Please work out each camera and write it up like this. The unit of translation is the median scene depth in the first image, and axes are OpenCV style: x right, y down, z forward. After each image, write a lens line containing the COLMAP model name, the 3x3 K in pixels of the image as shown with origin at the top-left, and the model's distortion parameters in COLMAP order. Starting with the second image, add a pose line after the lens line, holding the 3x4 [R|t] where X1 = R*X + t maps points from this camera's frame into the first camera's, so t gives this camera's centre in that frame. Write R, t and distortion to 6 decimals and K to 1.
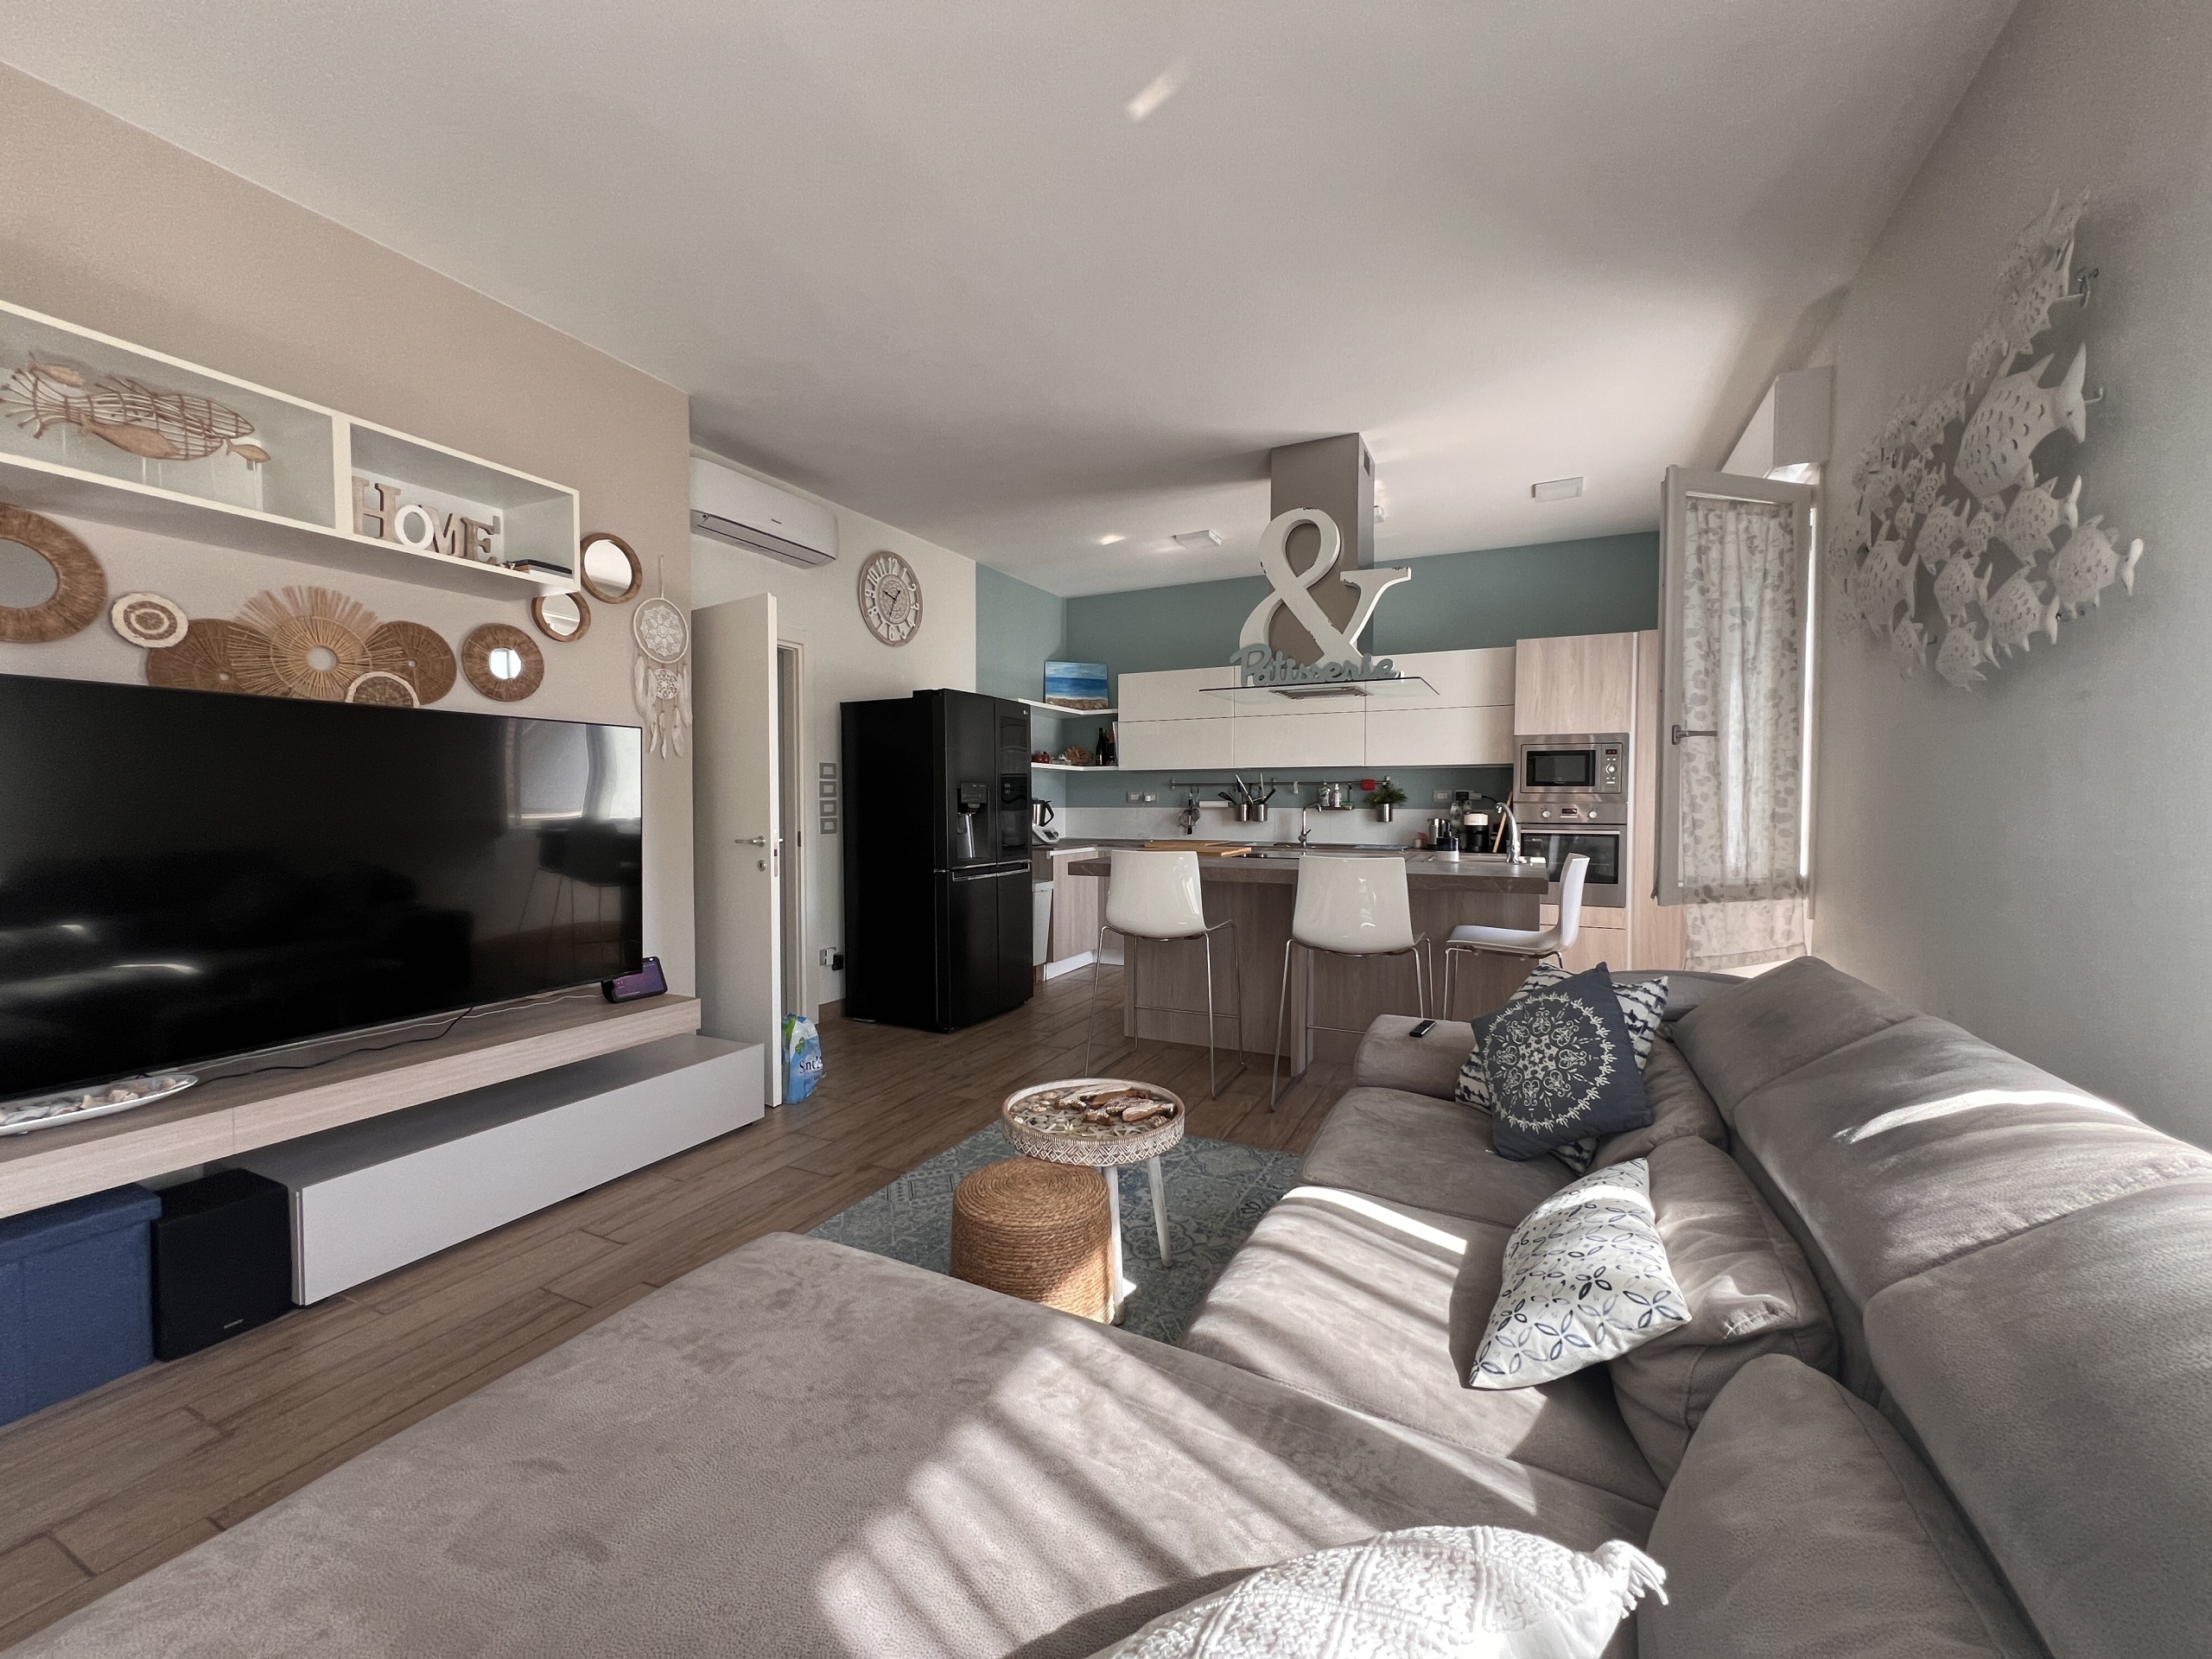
lens RADIAL K [[883.0, 0, 1108.3], [0, 883.0, 828.0], [0, 0, 1]] dist [-0.001085, 0.000556]
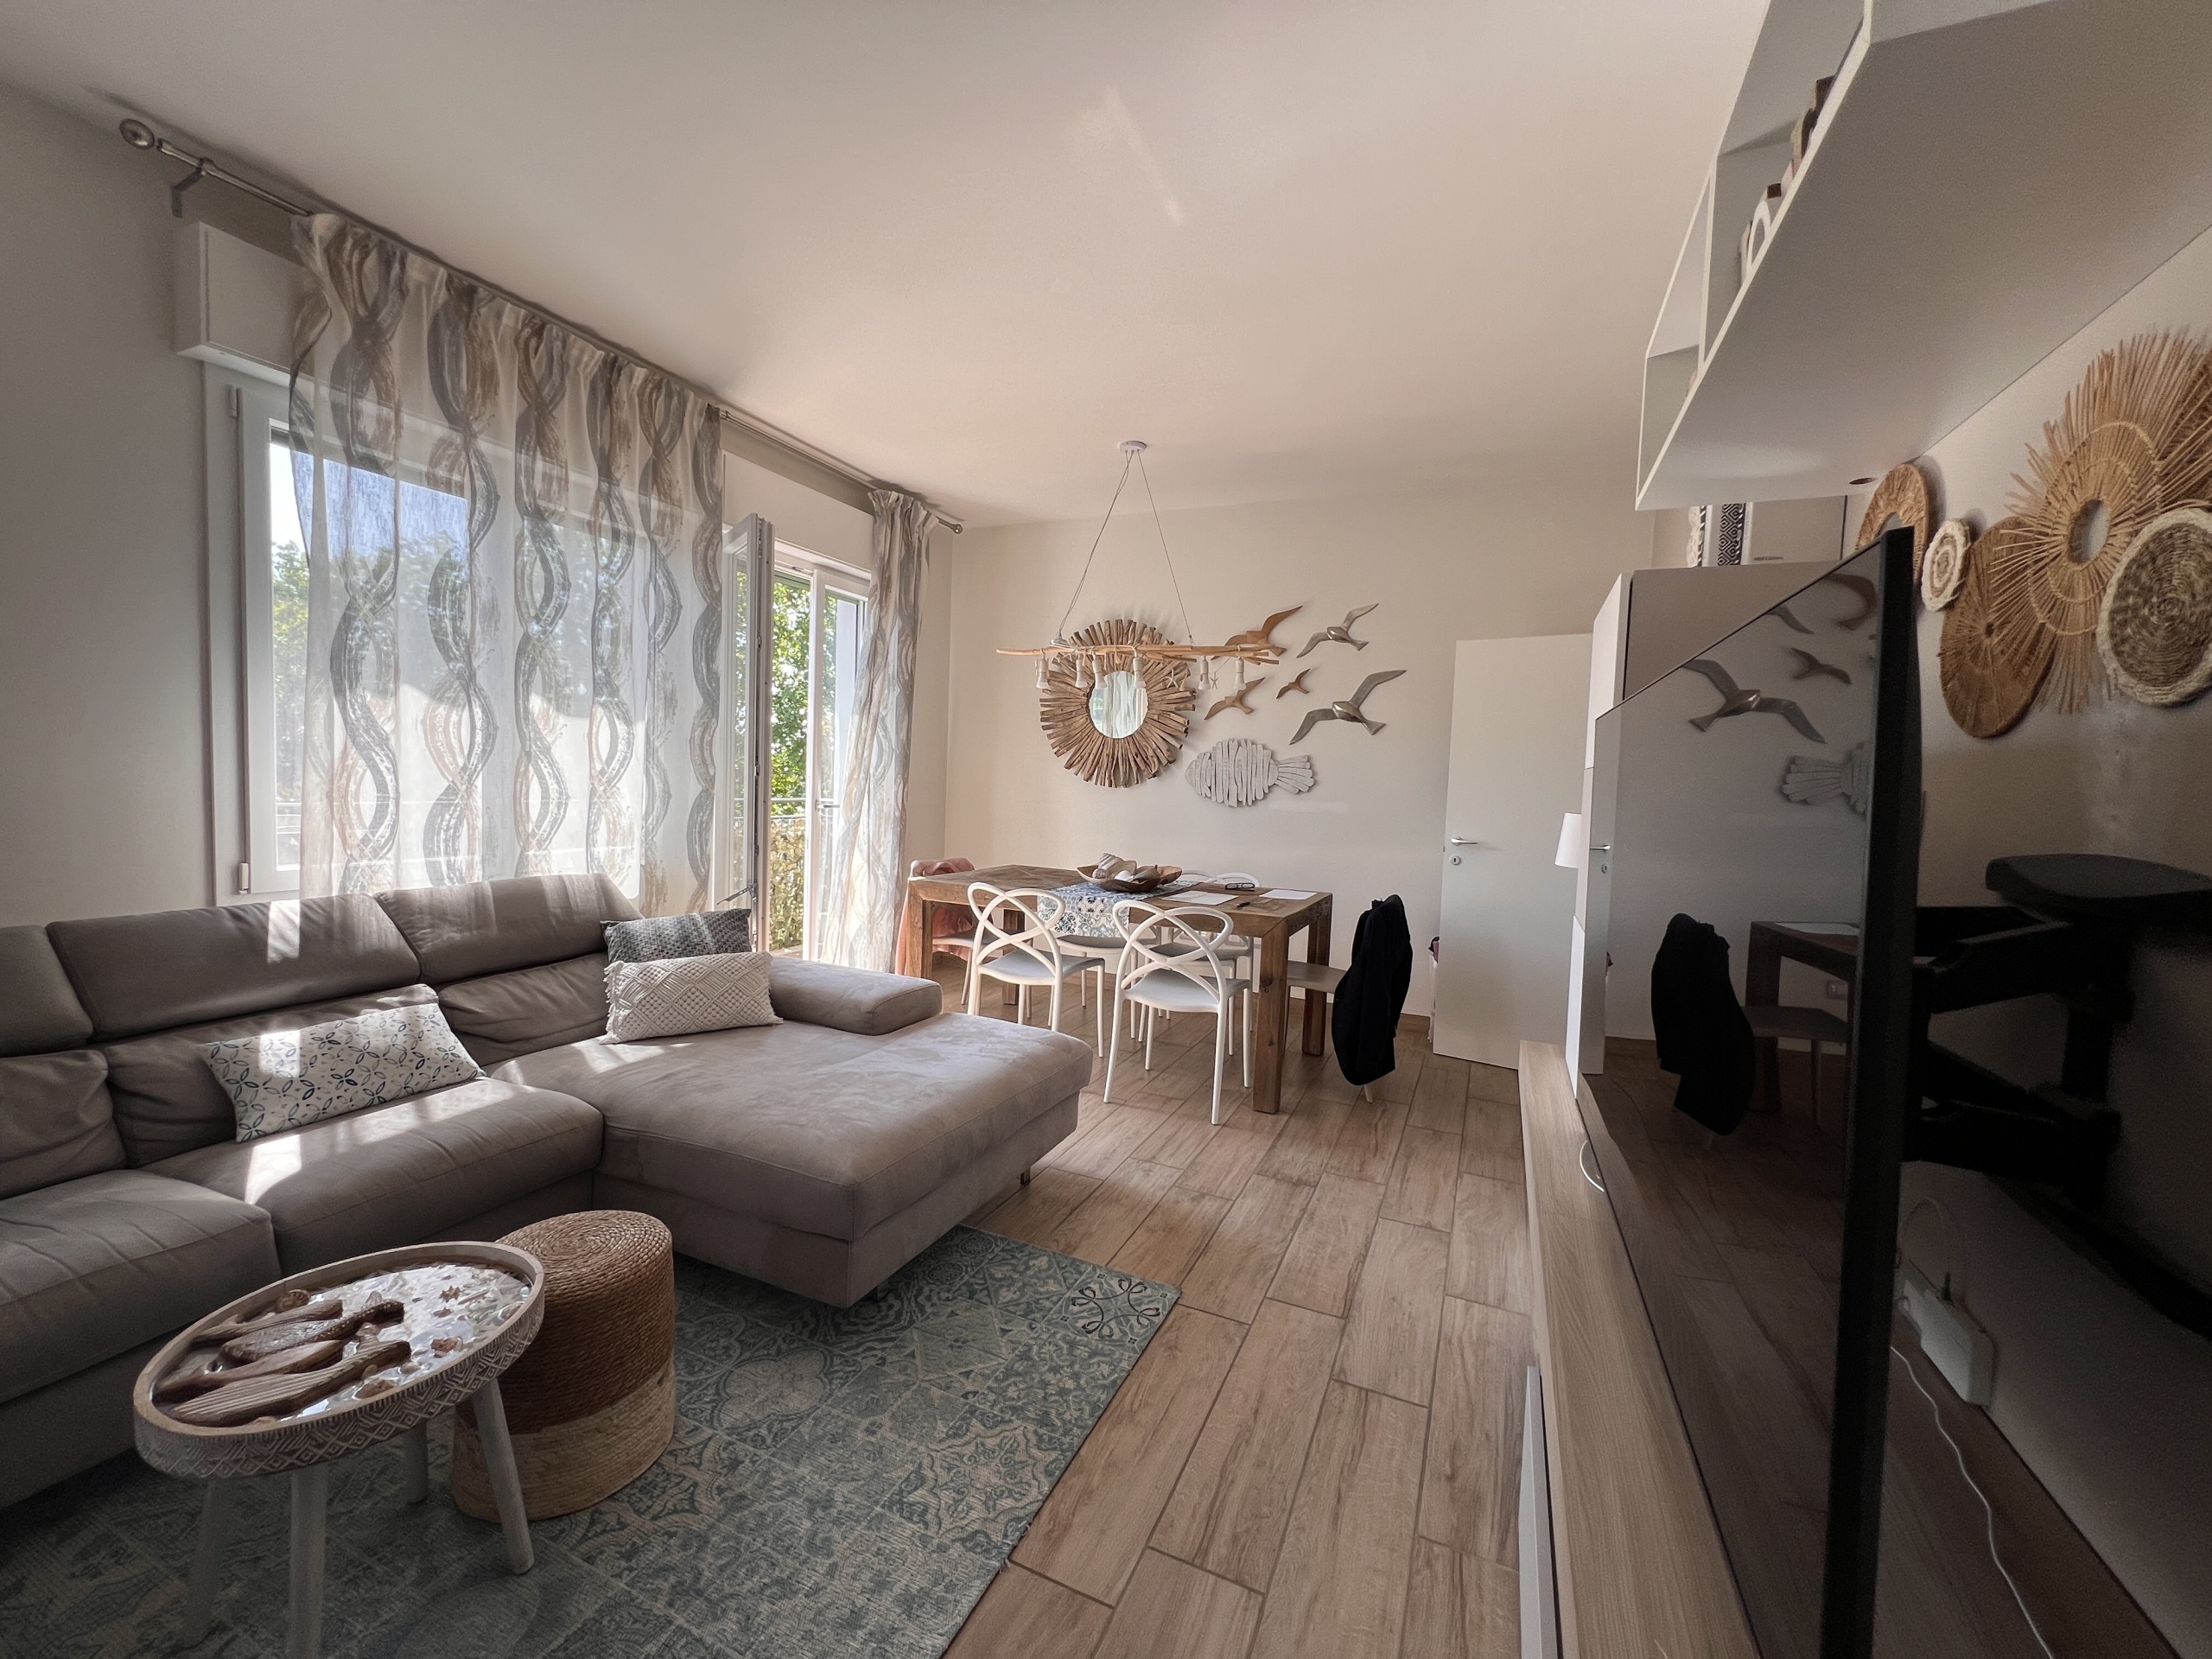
lens RADIAL K [[883.0, 0, 1113.0], [0, 883.0, 827.8], [0, 0, 1]] dist [-0.001085, 0.000556]
pose [[-0.998745, -0.035455, -0.035376, -0.228795], [-0.038368, 0.995611, 0.085365, -0.039019], [0.032194, 0.086615, -0.995722, 0.736888]]
